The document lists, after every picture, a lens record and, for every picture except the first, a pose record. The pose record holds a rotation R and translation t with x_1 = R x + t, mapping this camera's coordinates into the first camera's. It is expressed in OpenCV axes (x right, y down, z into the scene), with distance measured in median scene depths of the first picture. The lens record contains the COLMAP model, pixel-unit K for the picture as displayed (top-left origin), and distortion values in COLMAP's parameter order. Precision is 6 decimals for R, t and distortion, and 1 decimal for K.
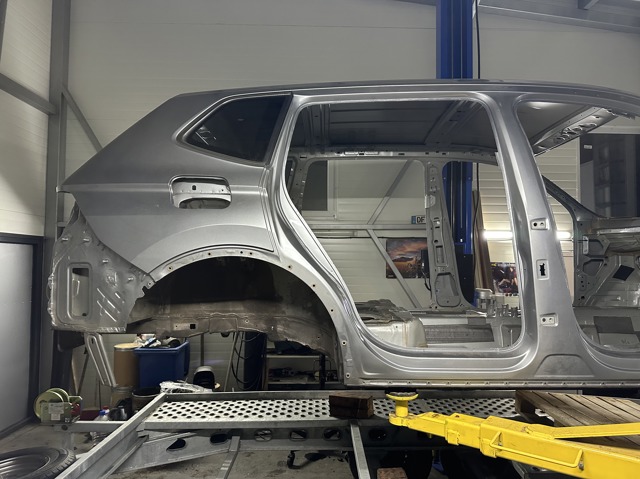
lens RADIAL K [[449.2, 0, 333.8], [0, 449.2, 248.2], [0, 0, 1]] dist [0.045825, -0.057364]
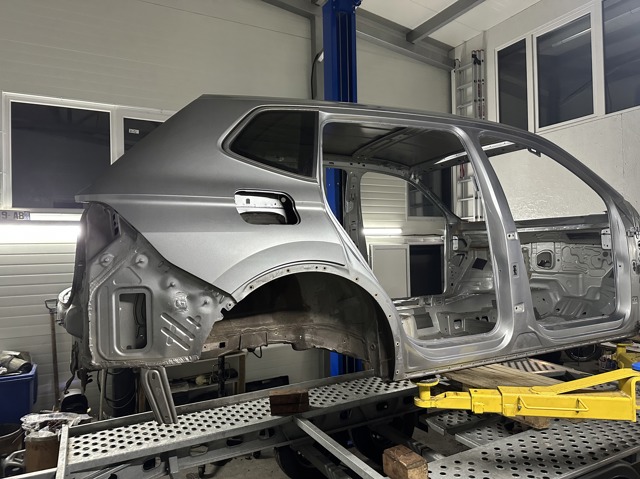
lens RADIAL K [[449.2, 0, 320.6], [0, 449.2, 245.2], [0, 0, 1]] dist [0.045825, -0.057364]
pose [[0.891359, -0.021028, 0.452810, -0.603054], [0.011329, 0.999645, 0.024121, -0.060848], [-0.453157, -0.016371, 0.891280, 0.076245]]
